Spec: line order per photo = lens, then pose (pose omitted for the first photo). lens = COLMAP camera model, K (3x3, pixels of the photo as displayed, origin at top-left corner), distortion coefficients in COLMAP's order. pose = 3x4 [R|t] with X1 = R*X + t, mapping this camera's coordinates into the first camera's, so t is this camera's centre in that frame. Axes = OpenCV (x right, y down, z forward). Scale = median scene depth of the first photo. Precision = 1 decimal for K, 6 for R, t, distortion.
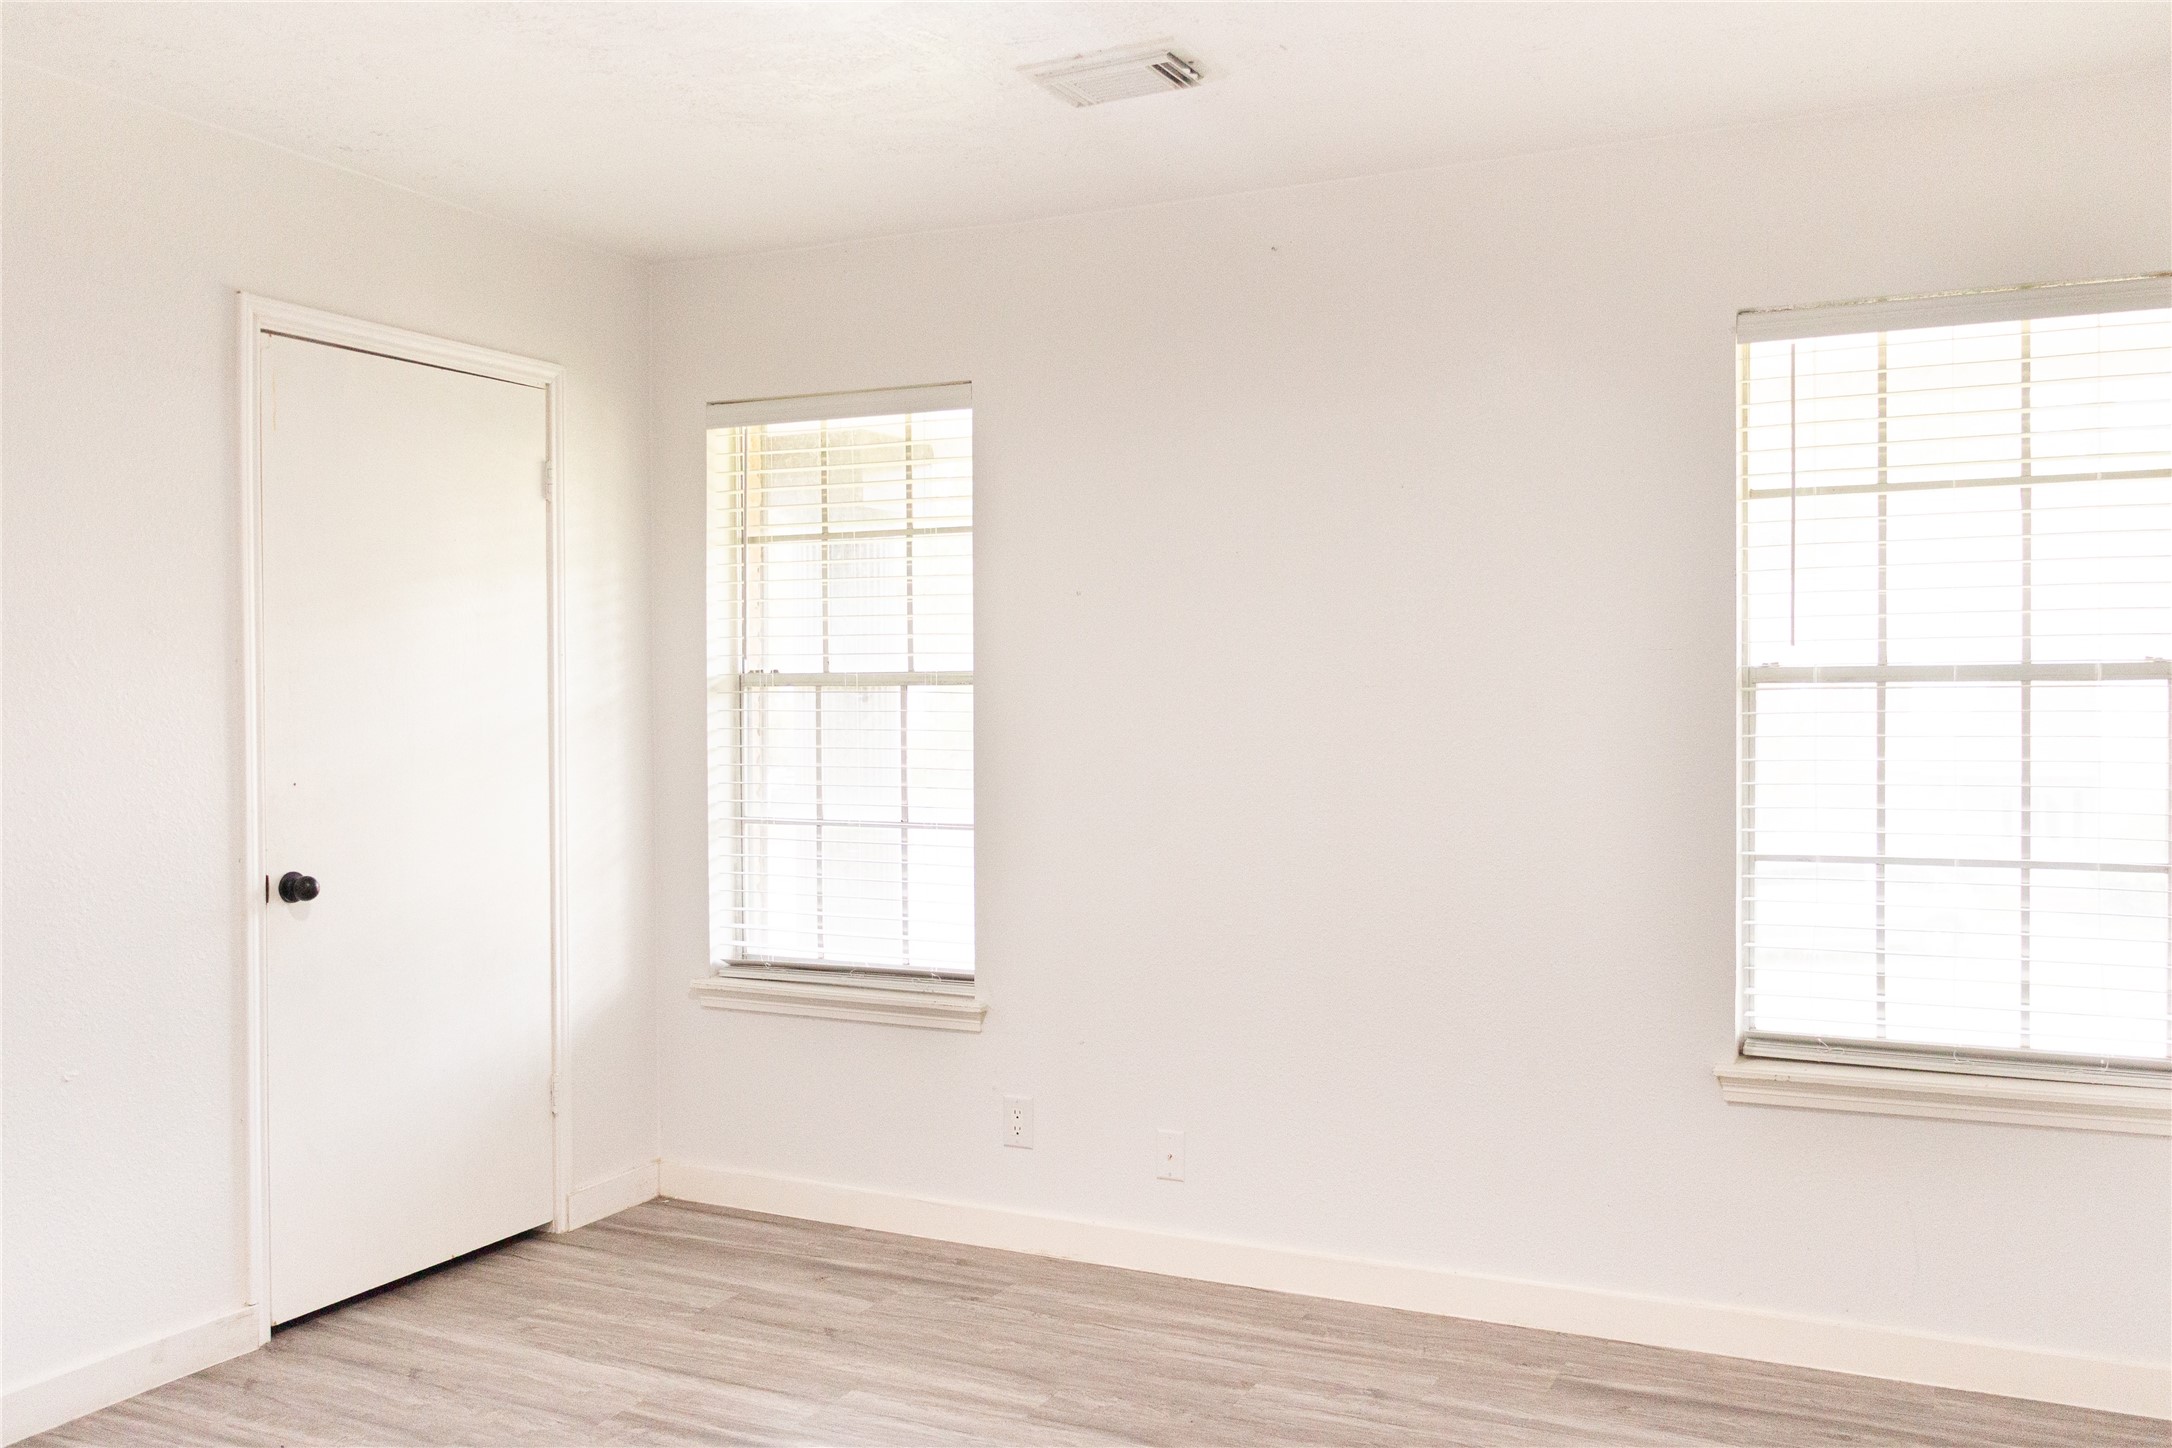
lens RADIAL K [[1817.1, 0, 1084.6], [0, 1817.1, 721.2], [0, 0, 1]] dist [0.011341, -0.000821]
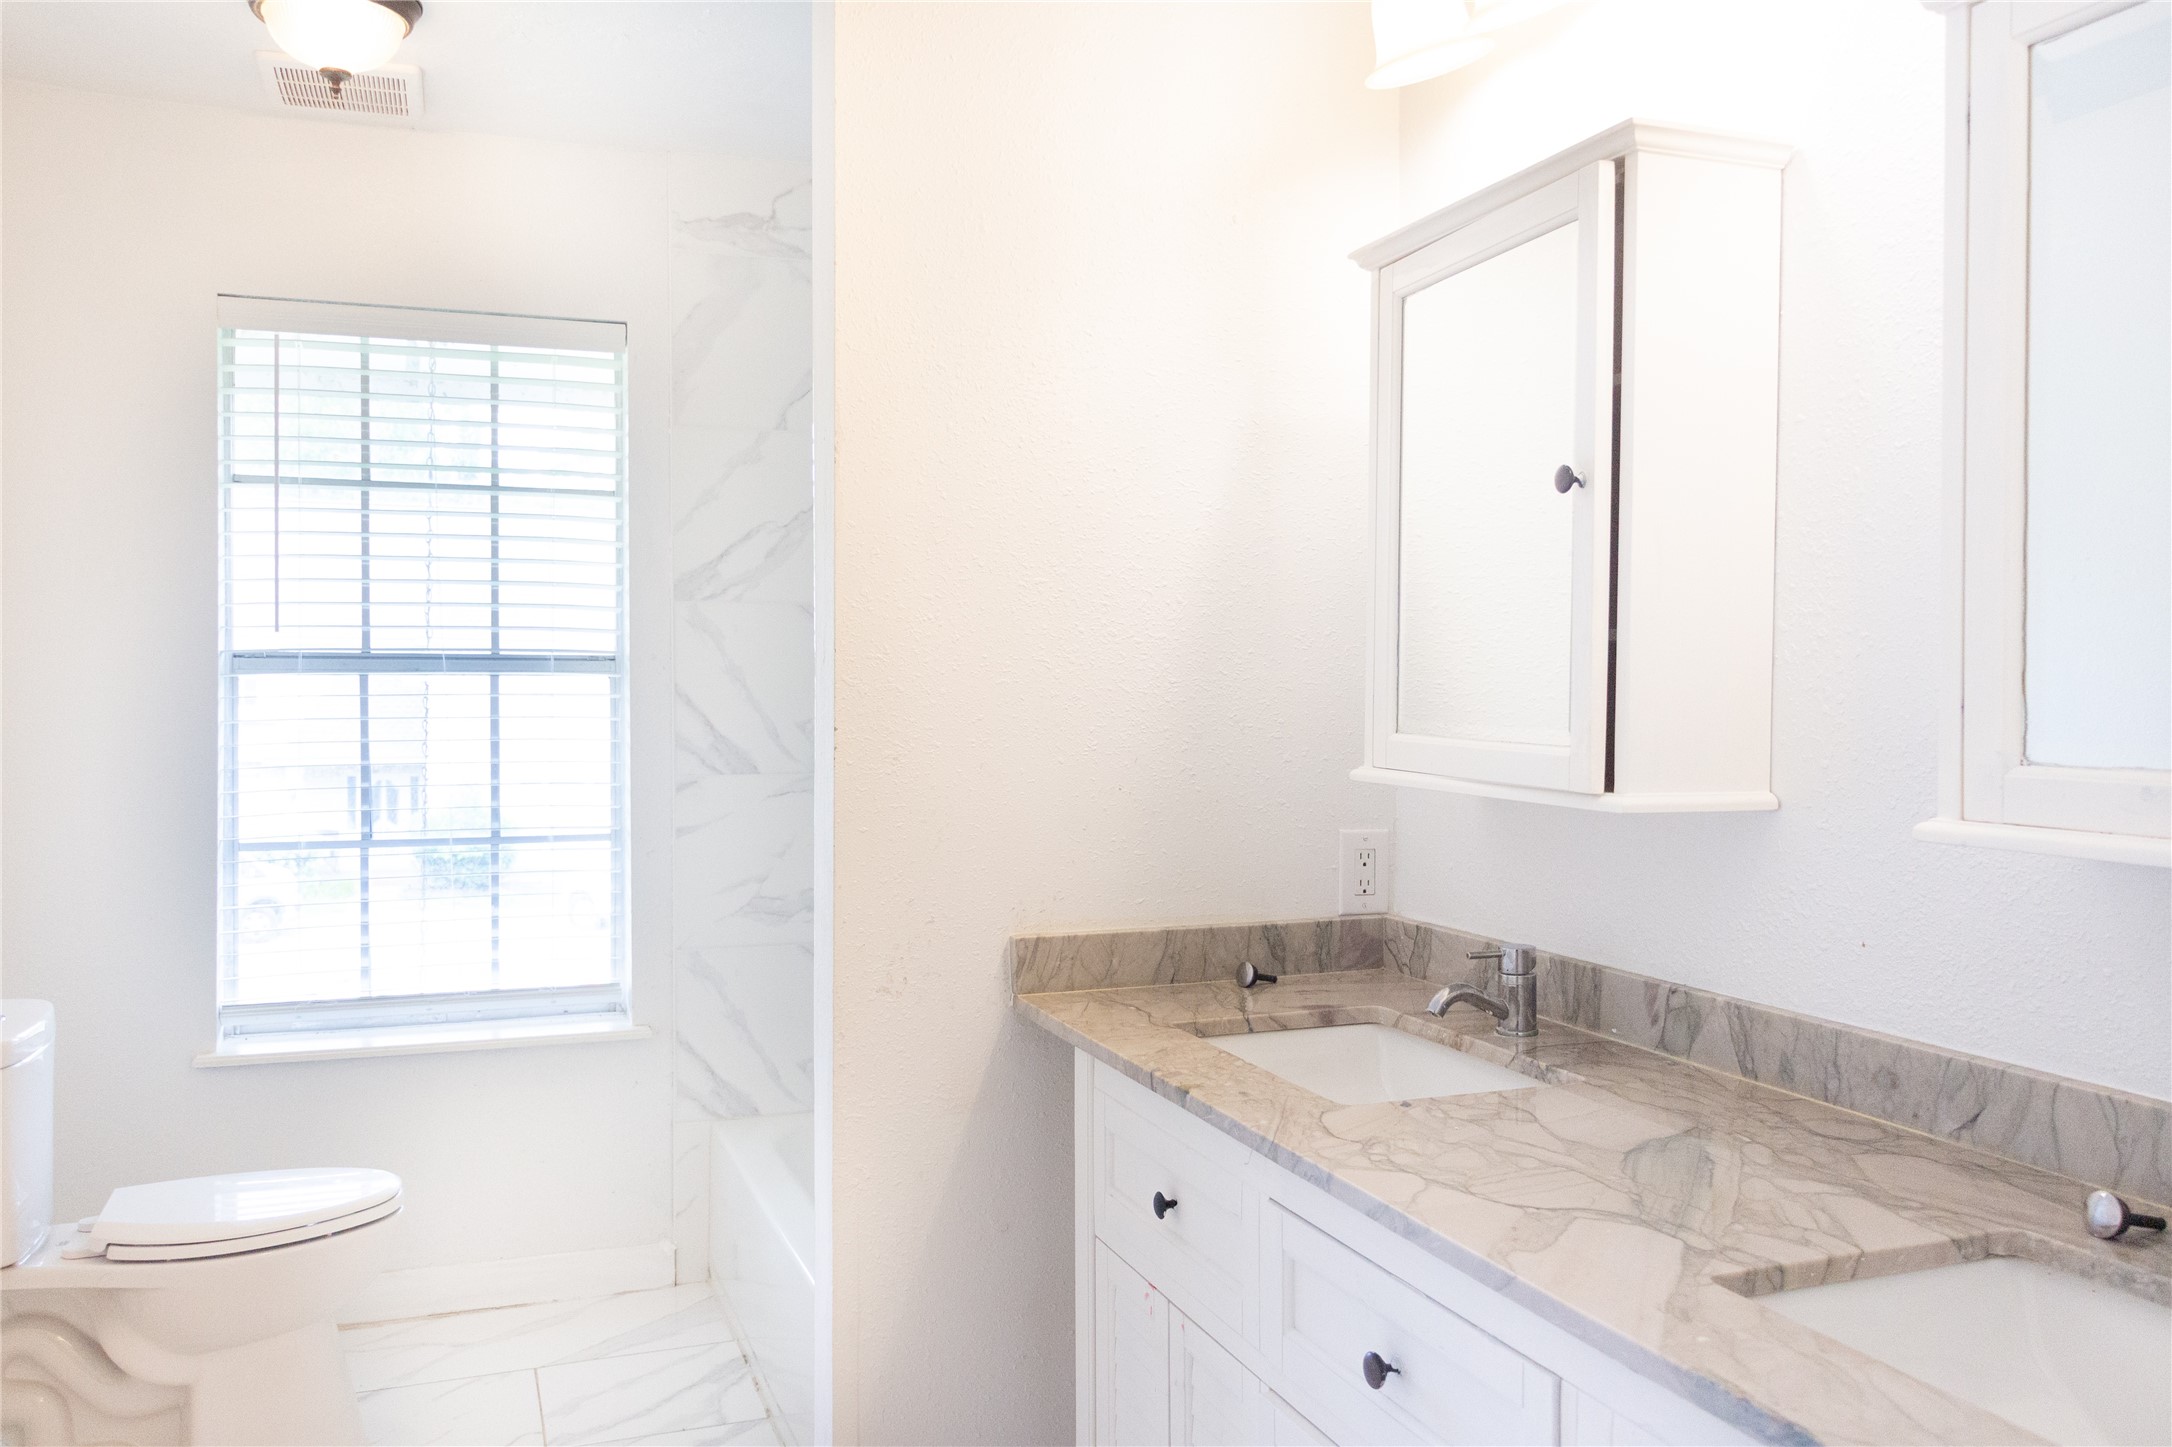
lens RADIAL K [[1734.1, 0, 1083.5], [0, 1734.1, 717.6], [0, 0, 1]] dist [-0.013344, -0.002617]
pose [[0.691577, -0.010820, 0.722222, -0.617640], [0.005244, 0.999937, 0.009959, -0.002568], [-0.722284, -0.003100, 0.691590, 0.296119]]
